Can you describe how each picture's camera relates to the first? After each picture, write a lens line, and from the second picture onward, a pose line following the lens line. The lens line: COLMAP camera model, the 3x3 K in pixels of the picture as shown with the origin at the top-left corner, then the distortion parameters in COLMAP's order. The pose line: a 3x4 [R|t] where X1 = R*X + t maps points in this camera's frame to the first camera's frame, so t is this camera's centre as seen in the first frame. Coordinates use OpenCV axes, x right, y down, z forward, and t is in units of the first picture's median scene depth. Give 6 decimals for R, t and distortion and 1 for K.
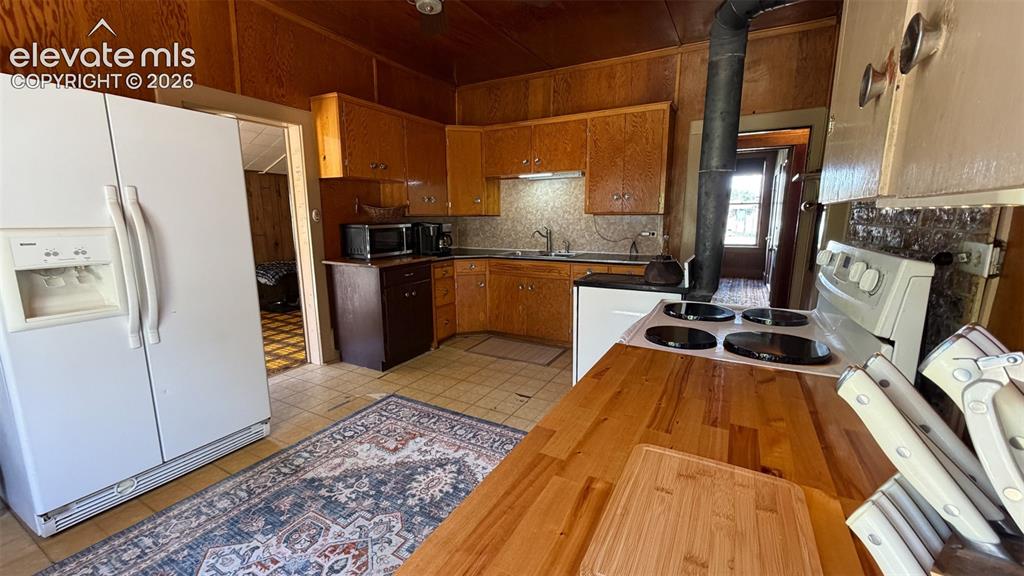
lens RADIAL K [[405.8, 0, 513.2], [0, 405.8, 289.3], [0, 0, 1]] dist [0.002138, -0.000393]
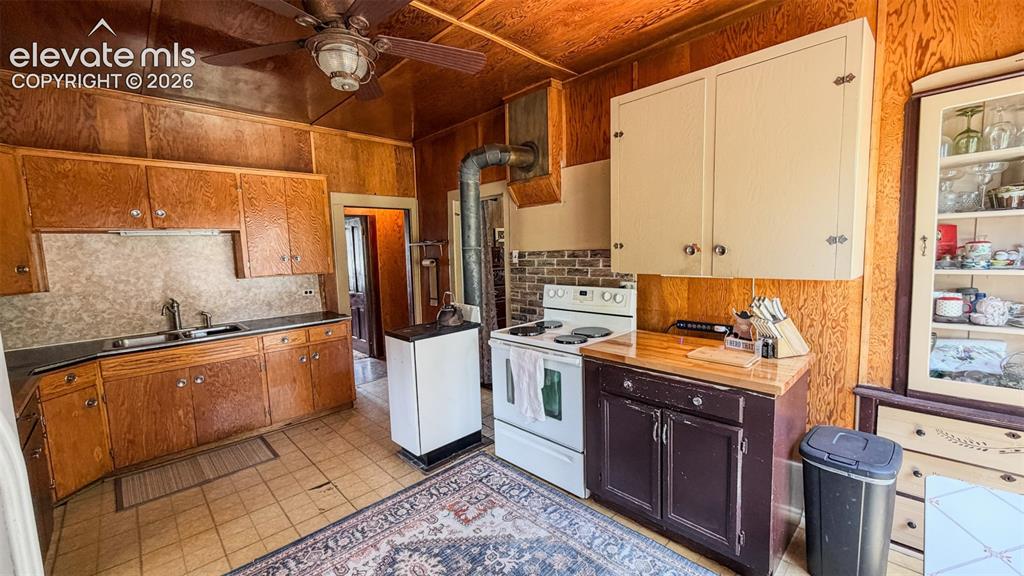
lens RADIAL K [[405.8, 0, 514.8], [0, 405.8, 287.3], [0, 0, 1]] dist [0.002138, -0.000393]
pose [[0.293900, -0.095500, 0.951053, -0.645997], [0.202474, 0.978637, 0.035700, -0.105979], [-0.934145, 0.182071, 0.306957, 0.252509]]
